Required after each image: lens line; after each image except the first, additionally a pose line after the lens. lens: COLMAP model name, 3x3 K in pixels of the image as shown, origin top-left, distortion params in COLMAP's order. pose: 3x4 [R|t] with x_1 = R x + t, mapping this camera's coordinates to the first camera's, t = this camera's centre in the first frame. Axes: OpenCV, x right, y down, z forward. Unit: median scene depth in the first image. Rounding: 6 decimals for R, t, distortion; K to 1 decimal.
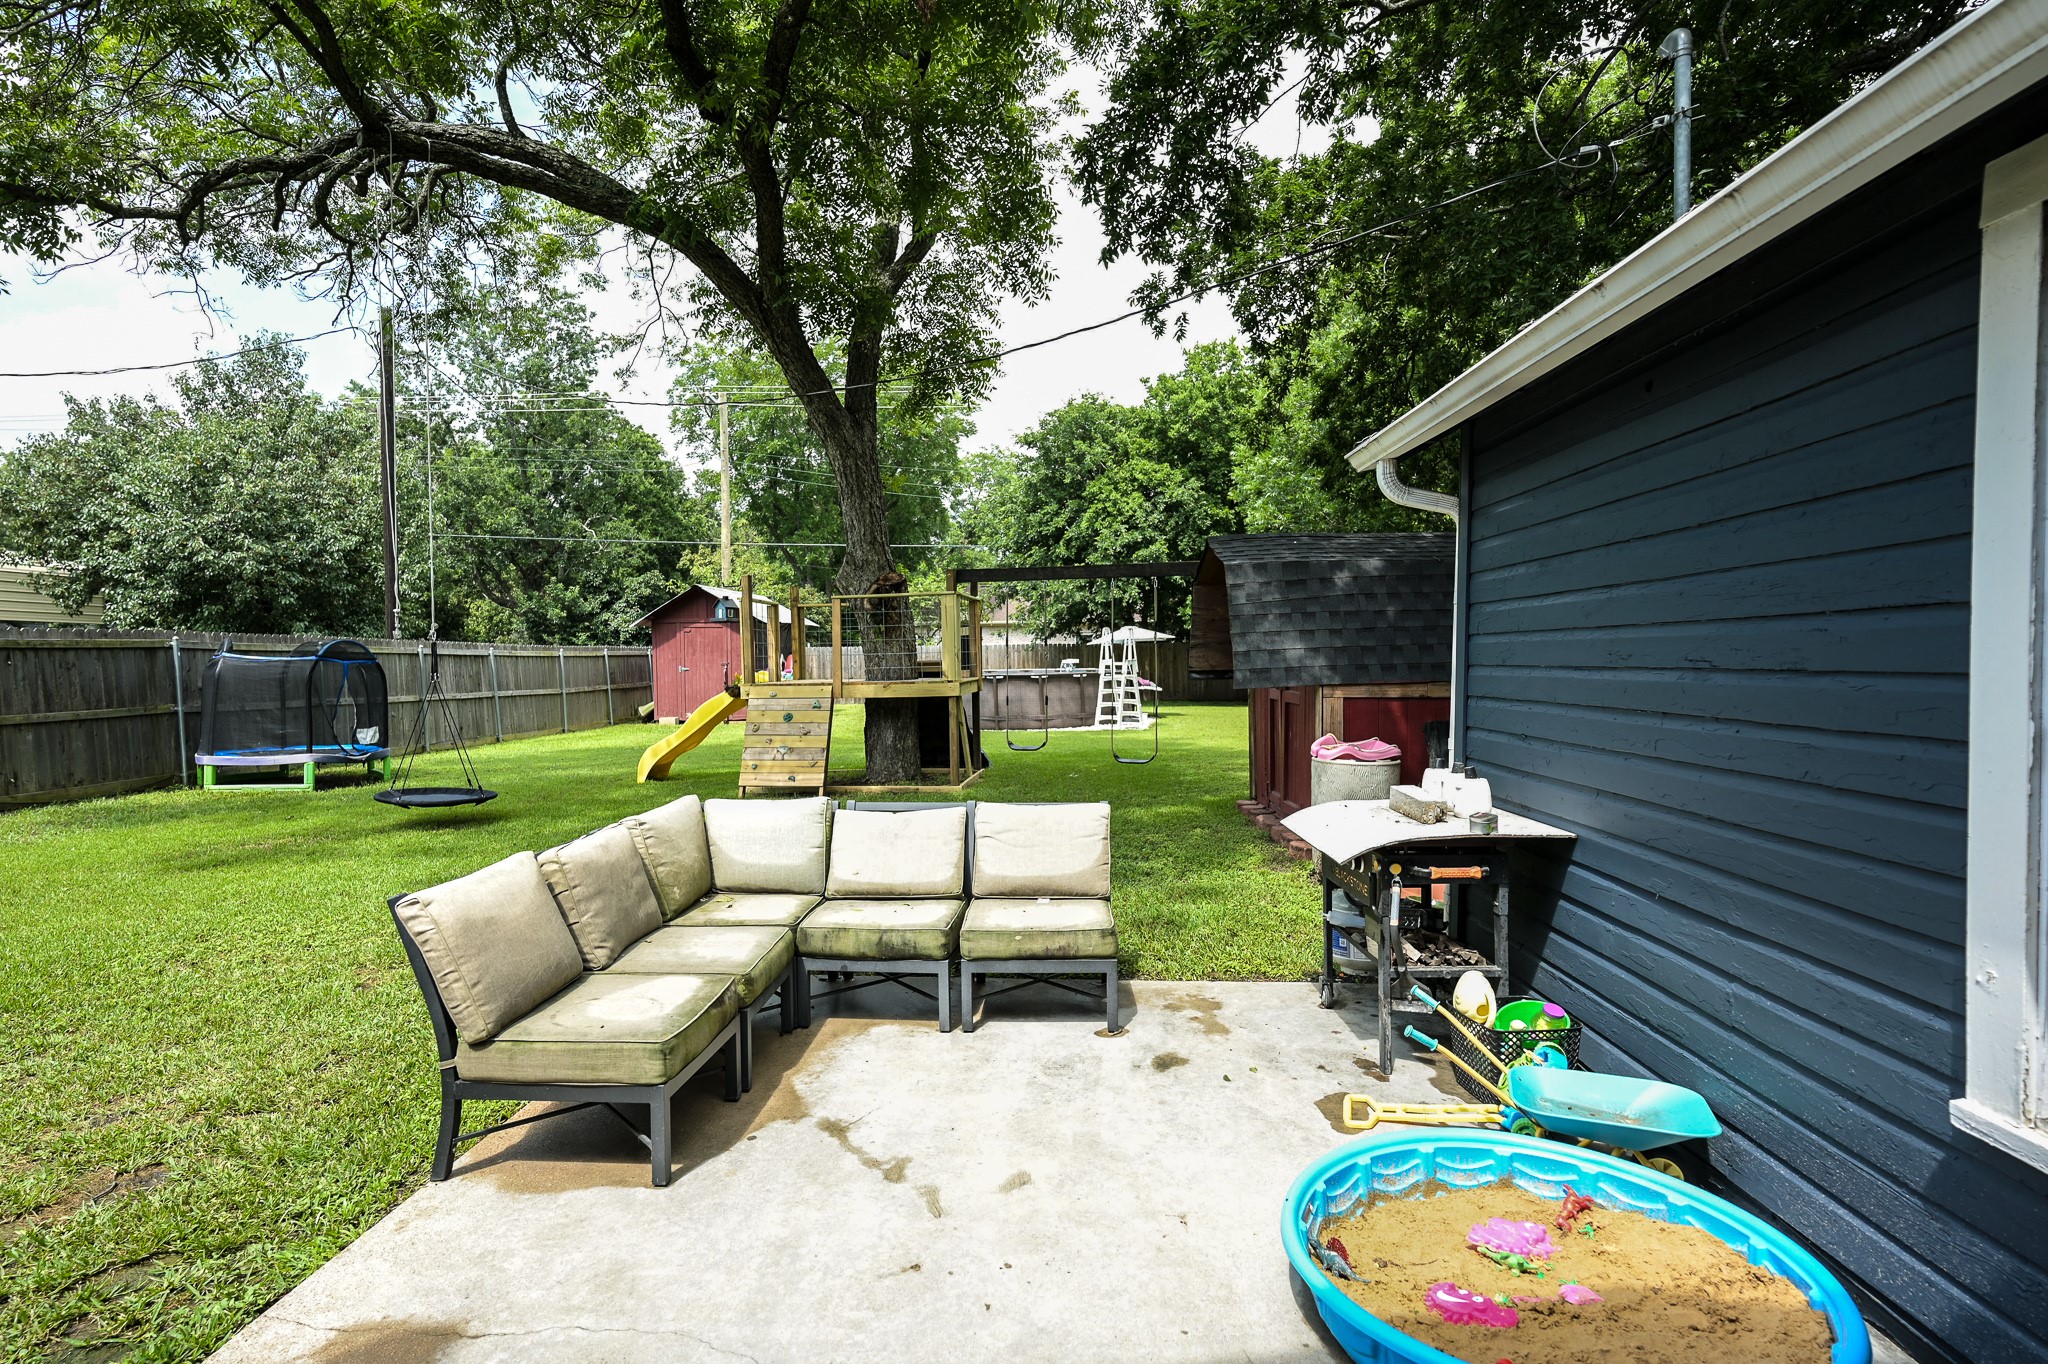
lens RADIAL K [[1044.3, 0, 1017.8], [0, 1044.3, 677.3], [0, 0, 1]] dist [-0.006543, 0.002751]
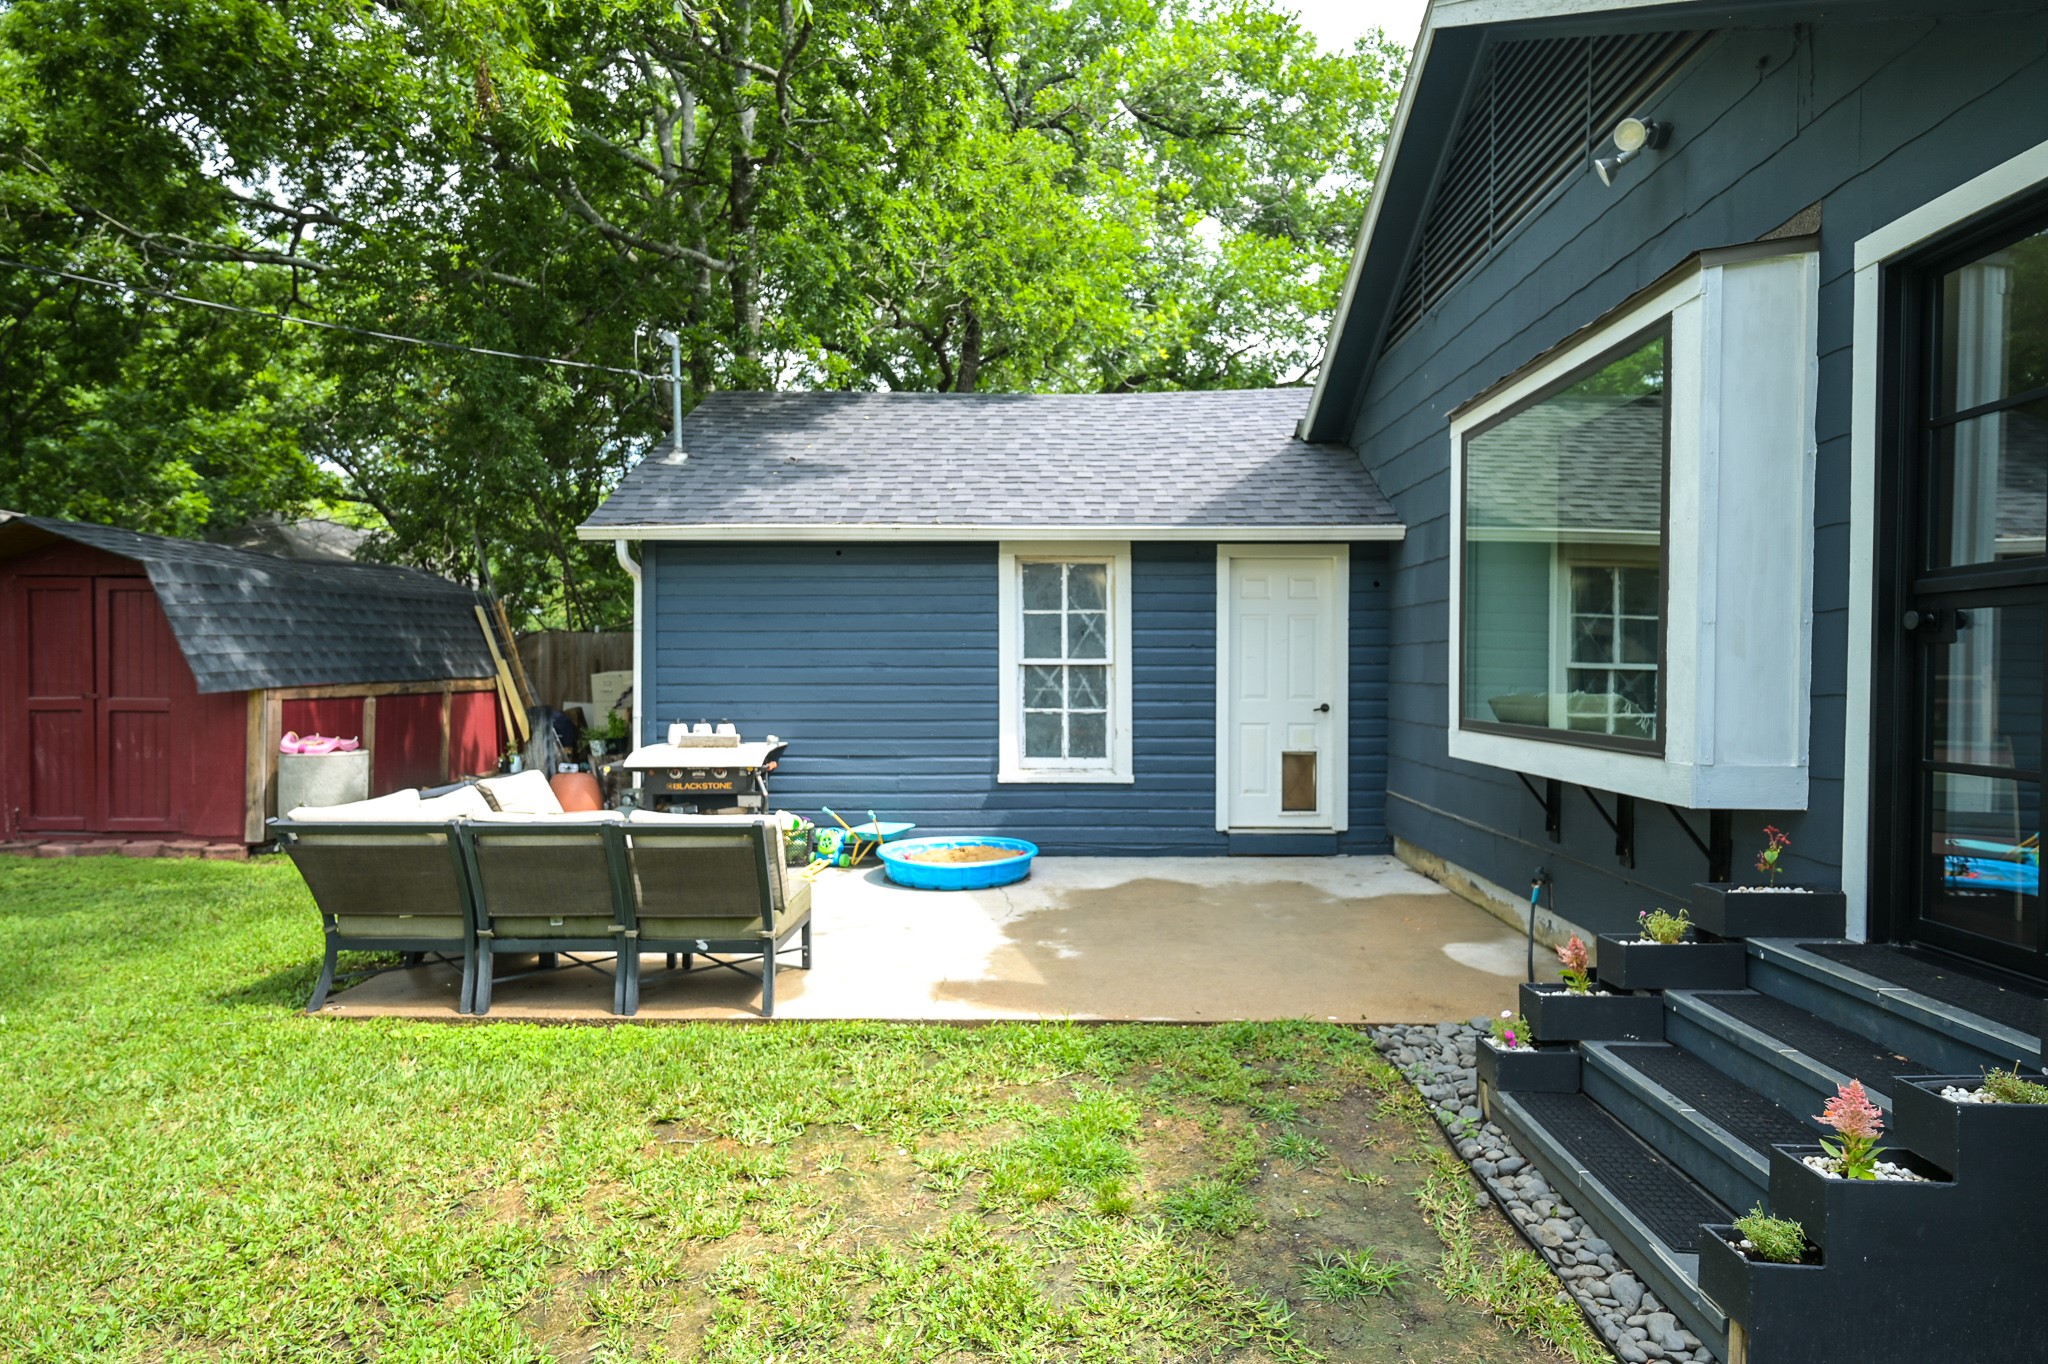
lens RADIAL K [[1044.3, 0, 1019.8], [0, 1044.3, 683.5], [0, 0, 1]] dist [-0.006543, 0.002751]
pose [[-0.038838, -0.009012, 0.999205, -0.333202], [0.017776, 0.999795, 0.009709, 0.002502], [-0.999087, 0.018139, -0.038670, 0.117384]]
